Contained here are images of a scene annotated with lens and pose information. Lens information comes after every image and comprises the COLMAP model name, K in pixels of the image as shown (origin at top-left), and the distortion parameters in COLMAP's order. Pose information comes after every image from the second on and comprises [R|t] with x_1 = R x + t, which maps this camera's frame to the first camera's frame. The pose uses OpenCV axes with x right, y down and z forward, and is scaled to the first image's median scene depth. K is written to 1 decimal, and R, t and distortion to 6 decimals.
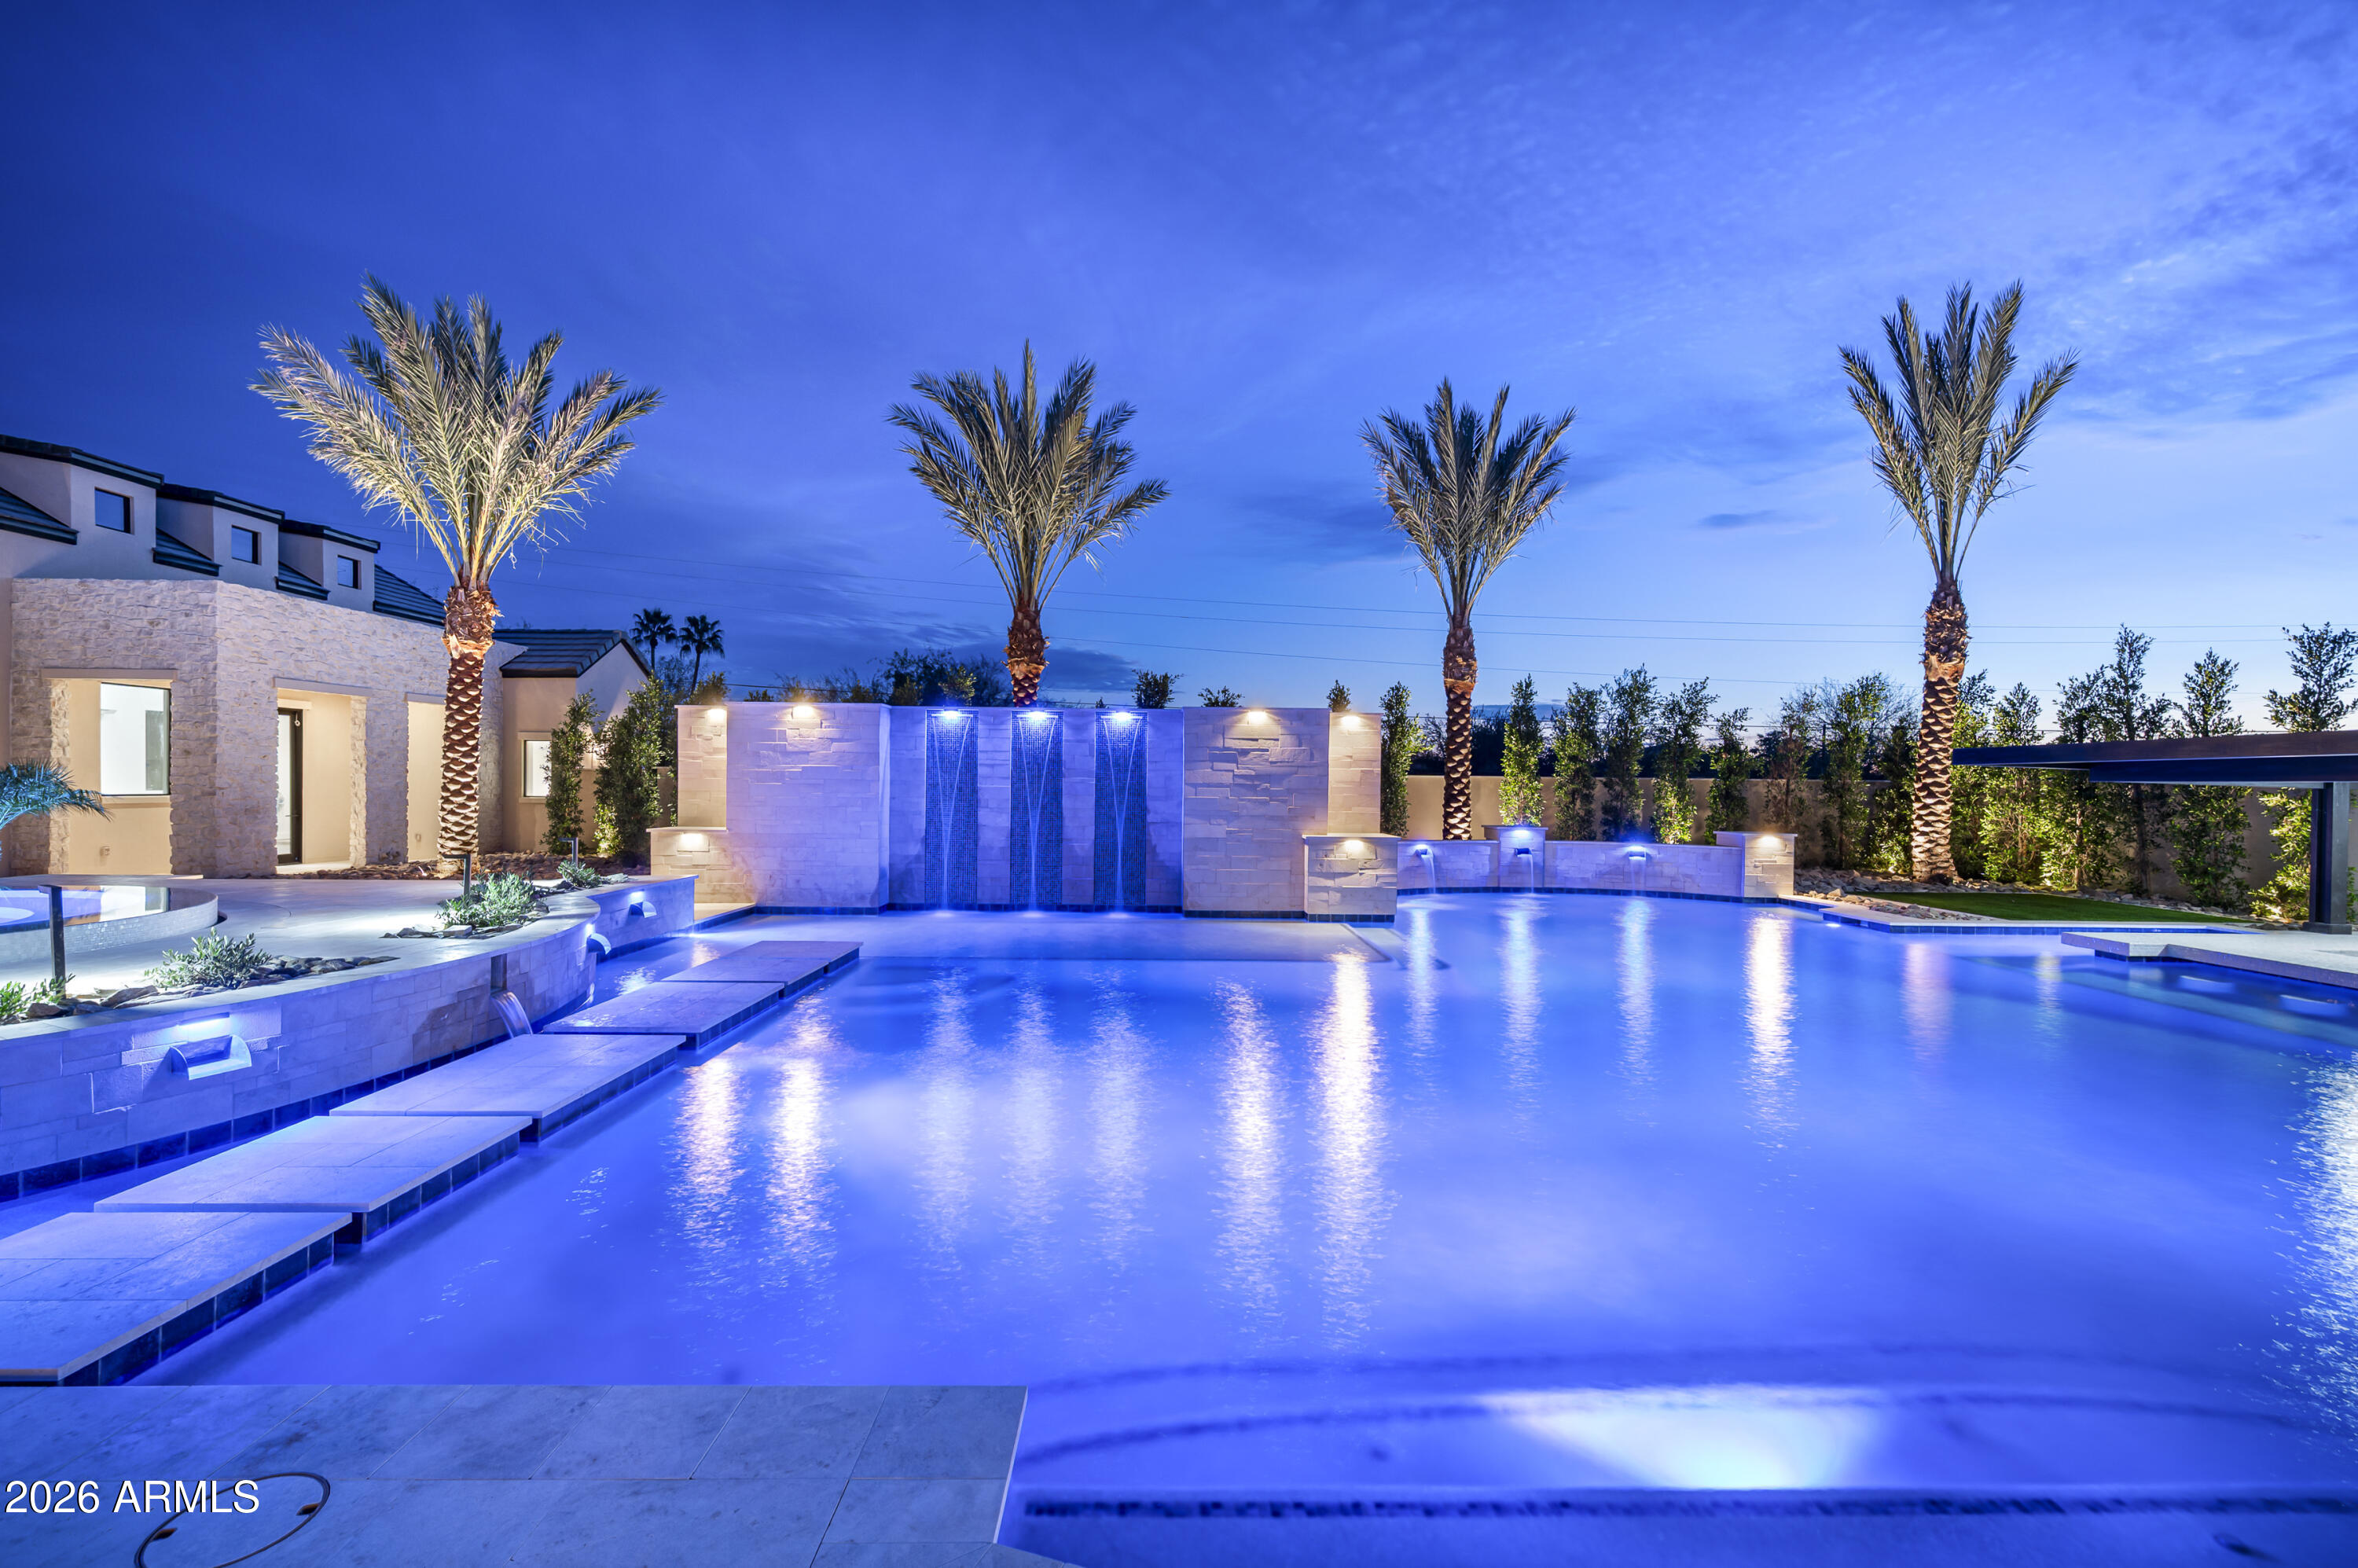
lens RADIAL K [[1041.5, 0, 1185.4], [0, 1041.5, 790.1], [0, 0, 1]] dist [0.005372, 0.000872]
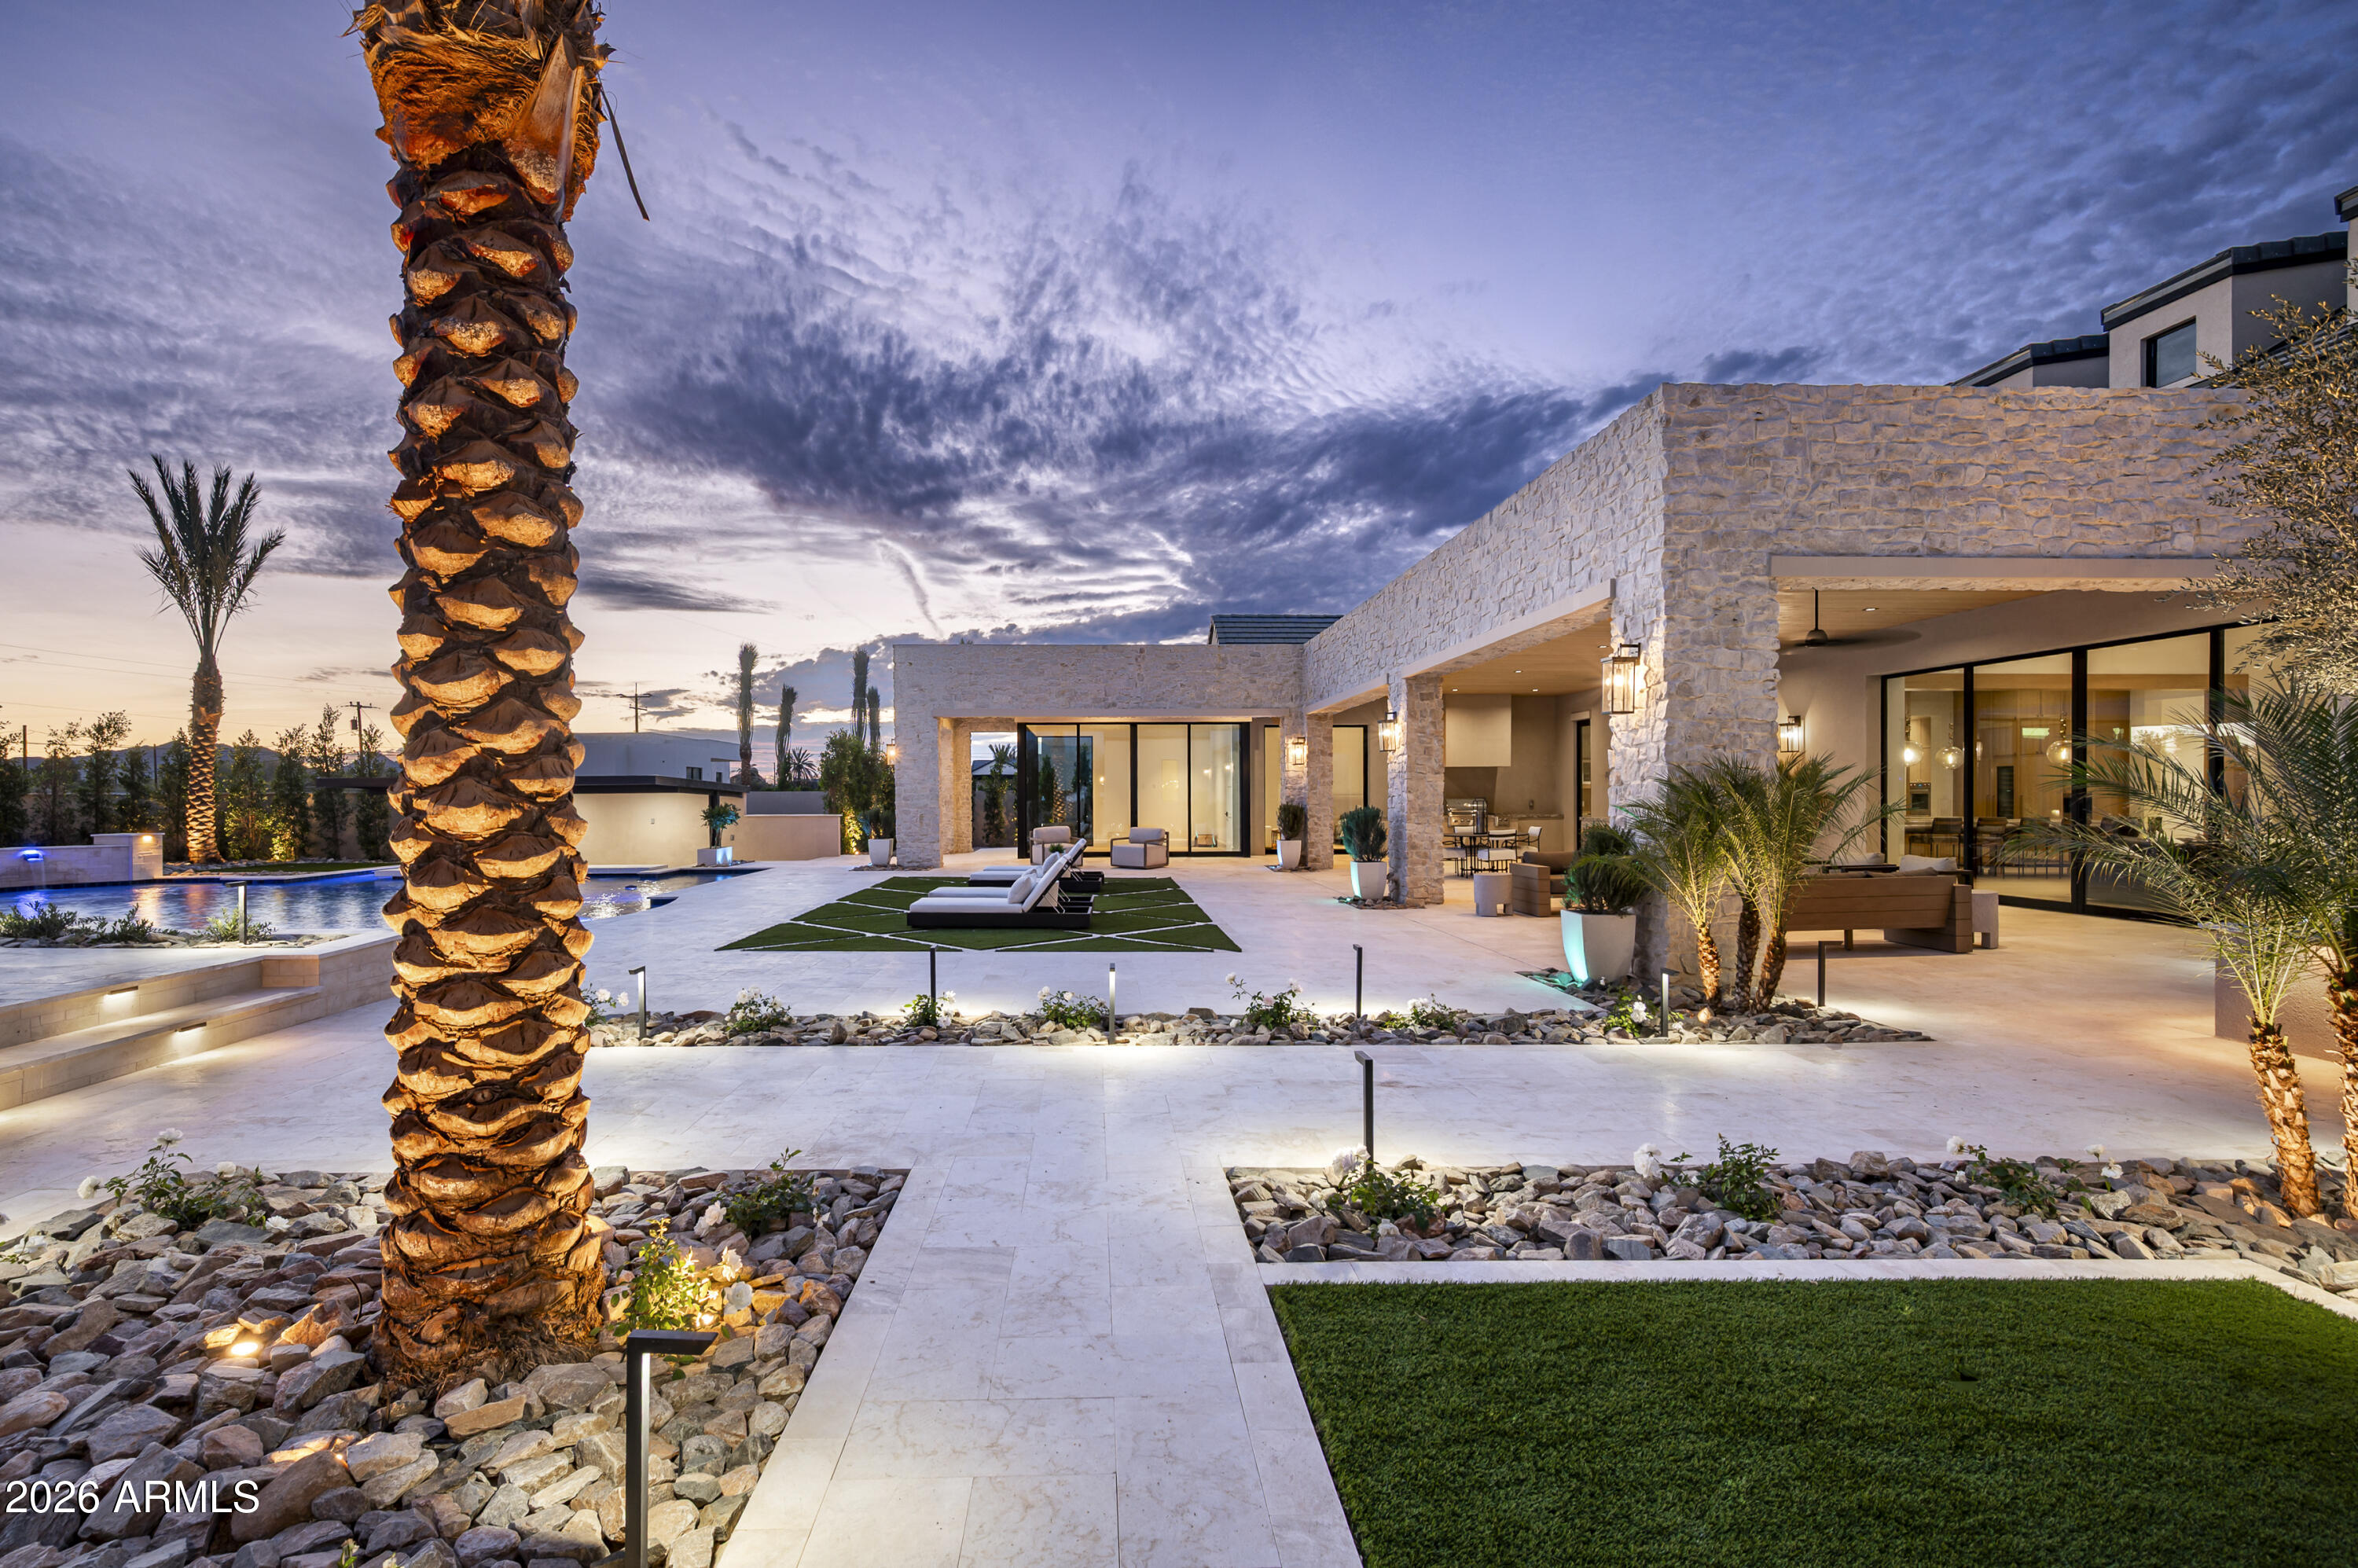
lens RADIAL K [[1121.9, 0, 1184.1], [0, 1121.9, 790.1], [0, 0, 1]] dist [-0.009312, -0.000586]
pose [[-0.031603, -0.012223, 0.999426, -0.890925], [0.008752, 0.999884, 0.012506, -0.021593], [-0.999462, 0.009142, -0.031492, -0.320770]]
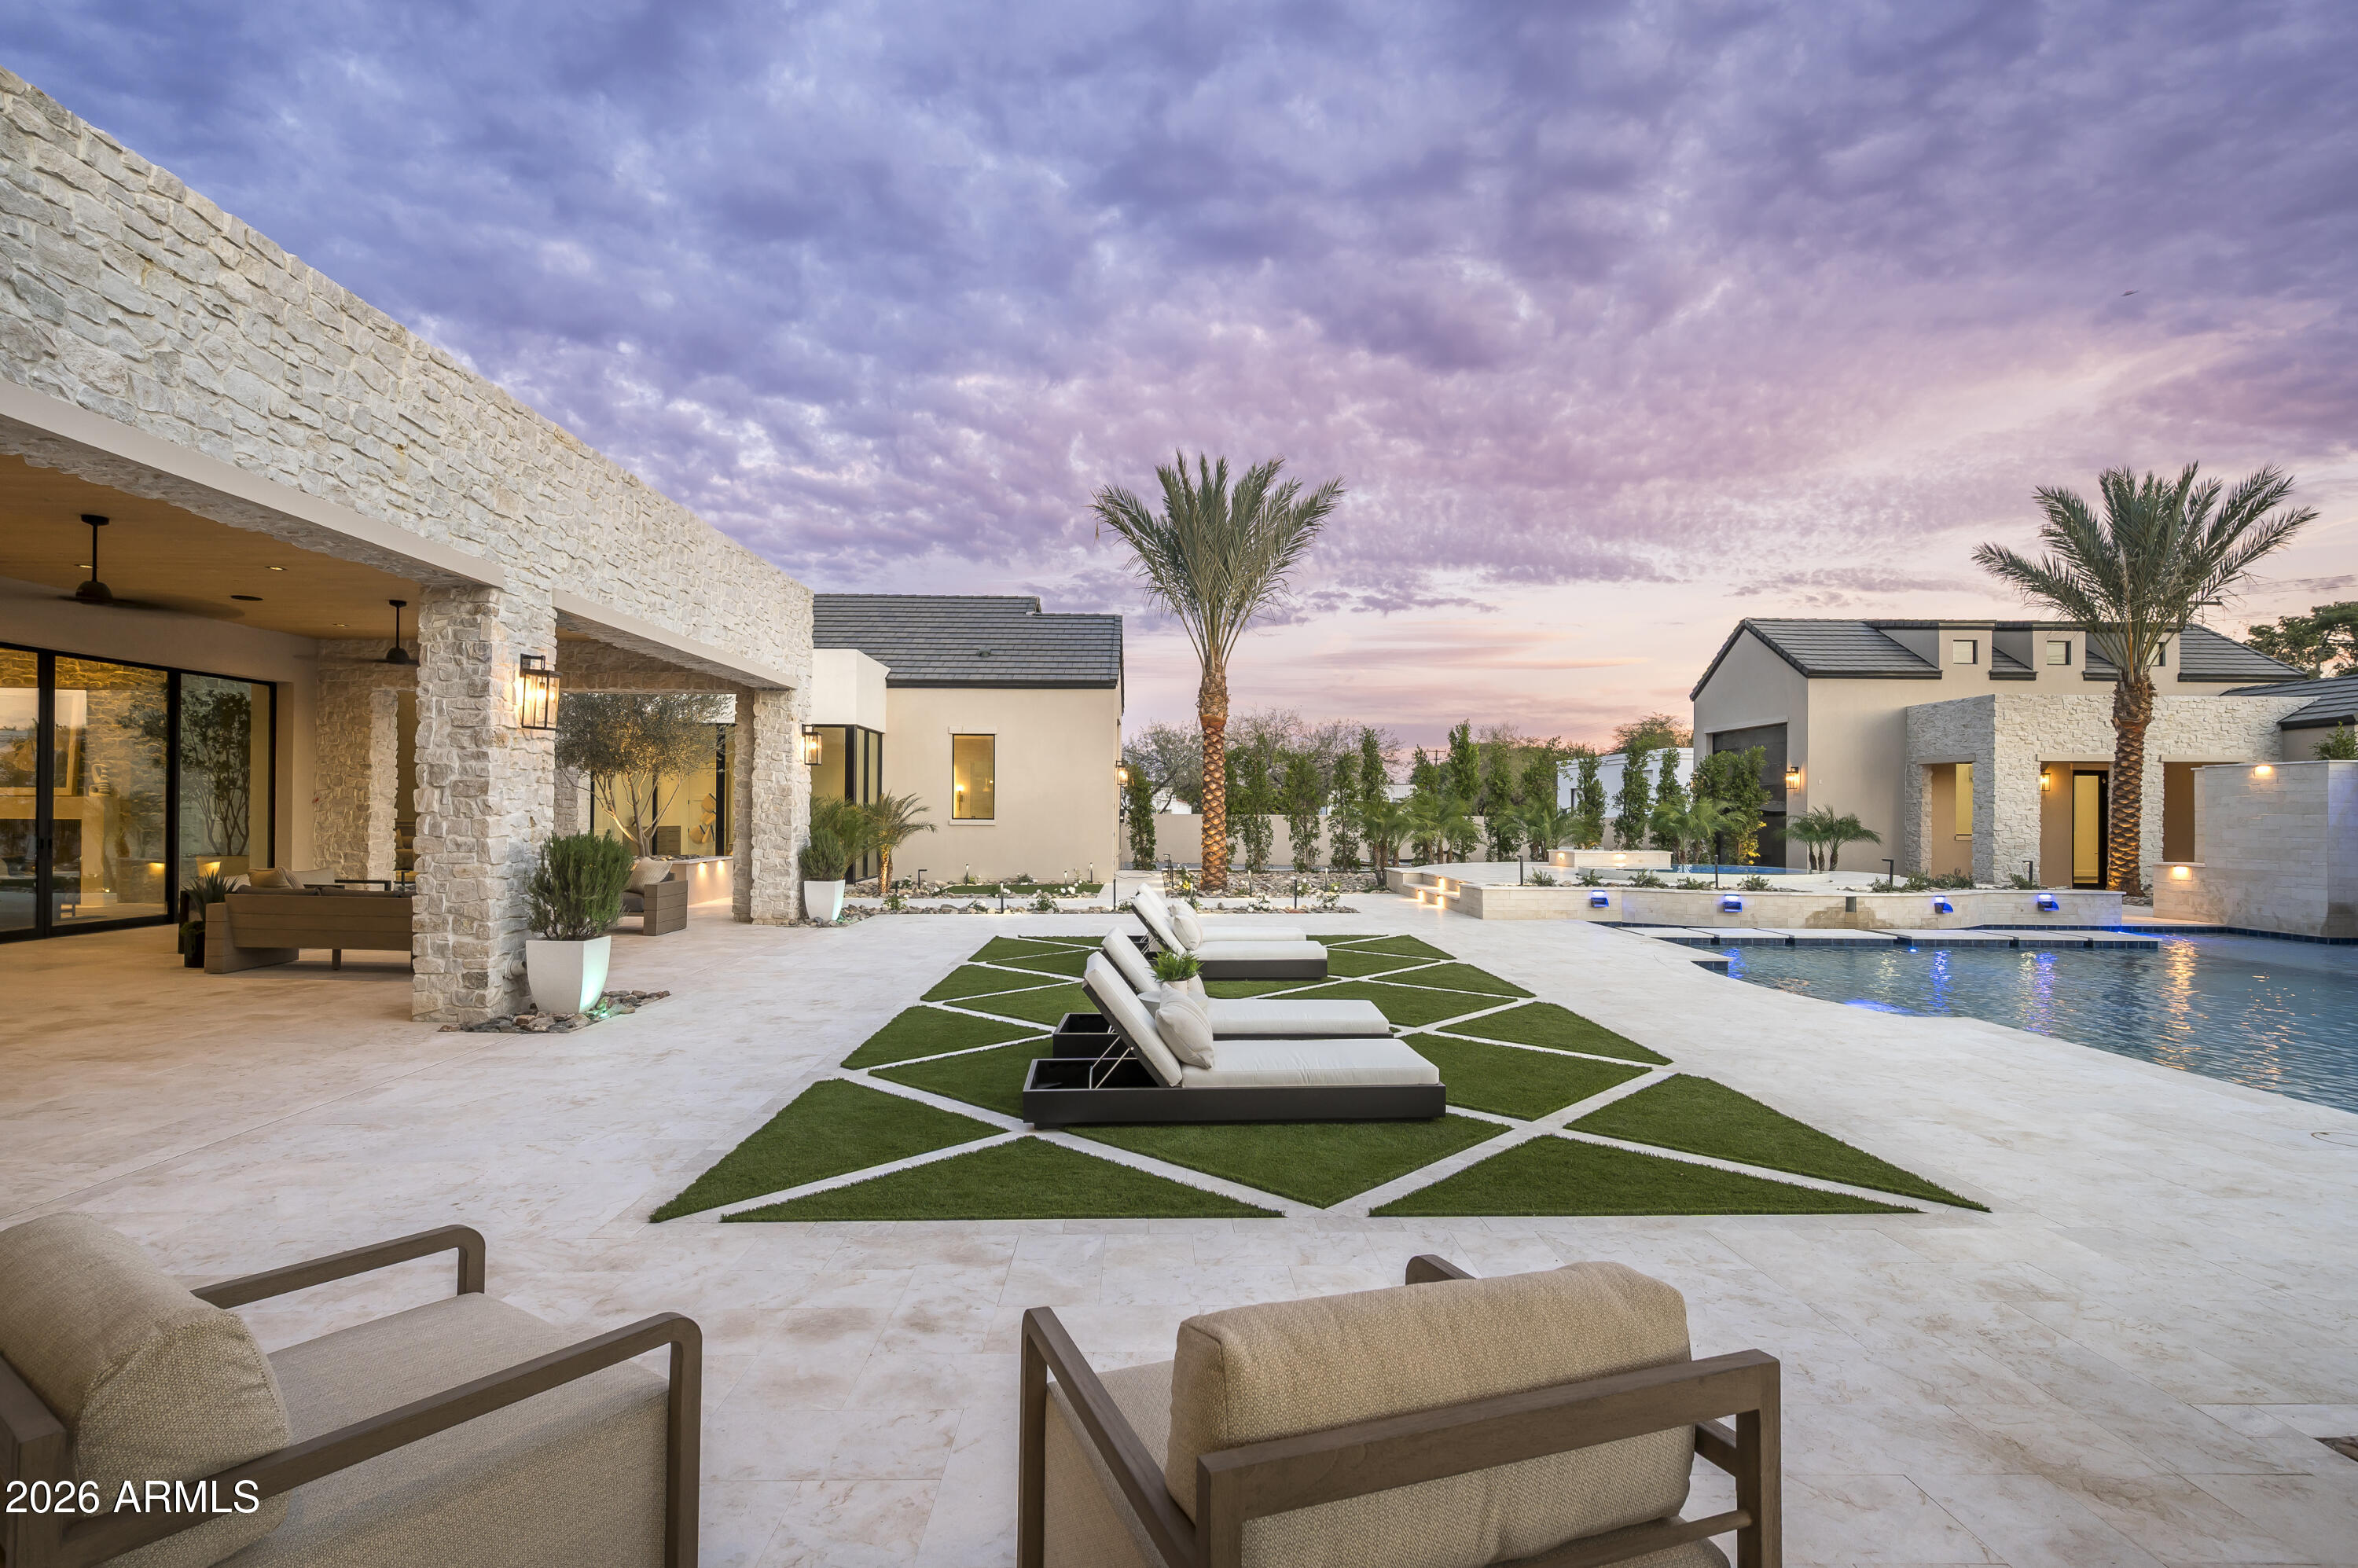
lens RADIAL K [[1121.9, 0, 1170.2], [0, 1121.9, 791.8], [0, 0, 1]] dist [-0.009312, -0.000586]
pose [[0.012442, -0.027589, -0.999542, 0.689002], [-0.013121, 0.999529, -0.027752, 0.001970], [0.999837, 0.013460, 0.012074, -0.218728]]
